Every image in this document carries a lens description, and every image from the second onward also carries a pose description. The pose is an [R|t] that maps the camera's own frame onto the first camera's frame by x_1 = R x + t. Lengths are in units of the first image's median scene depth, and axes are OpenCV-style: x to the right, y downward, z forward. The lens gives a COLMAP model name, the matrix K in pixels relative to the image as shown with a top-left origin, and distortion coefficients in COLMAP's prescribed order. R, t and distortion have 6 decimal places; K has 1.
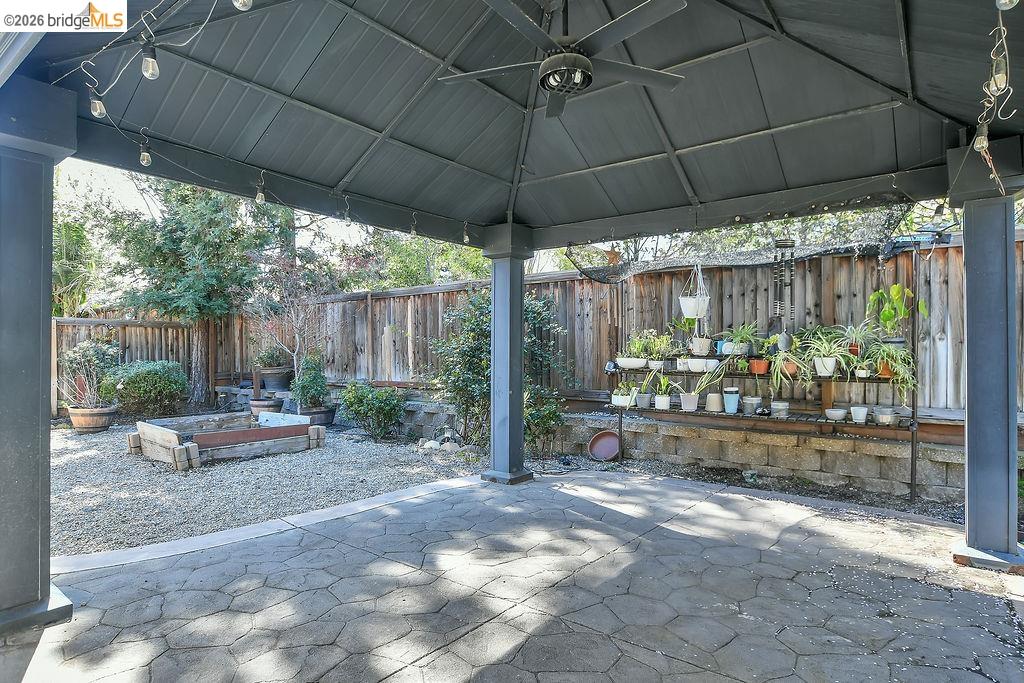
lens RADIAL K [[561.5, 0, 511.5], [0, 561.5, 344.7], [0, 0, 1]] dist [-0.001669, 0.000430]
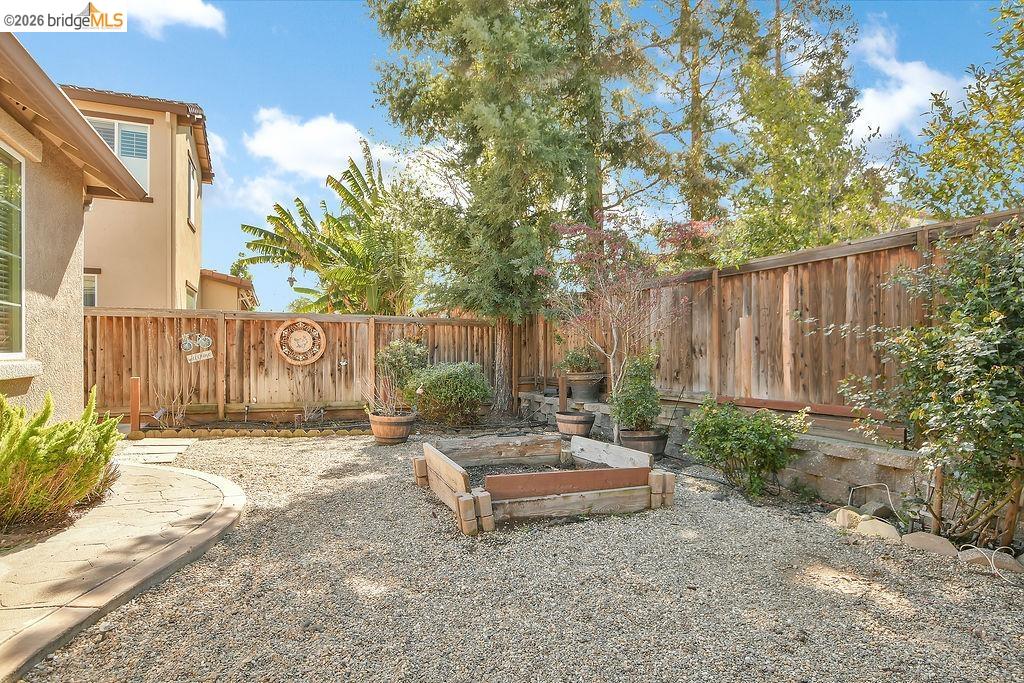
lens RADIAL K [[548.2, 0, 524.1], [0, 548.2, 349.2], [0, 0, 1]] dist [-0.020436, 0.001301]
pose [[0.887231, 0.006274, -0.461284, -0.155710], [-0.007125, 0.999975, -0.000104, 0.008605], [0.461271, 0.003379, 0.887253, 0.302152]]
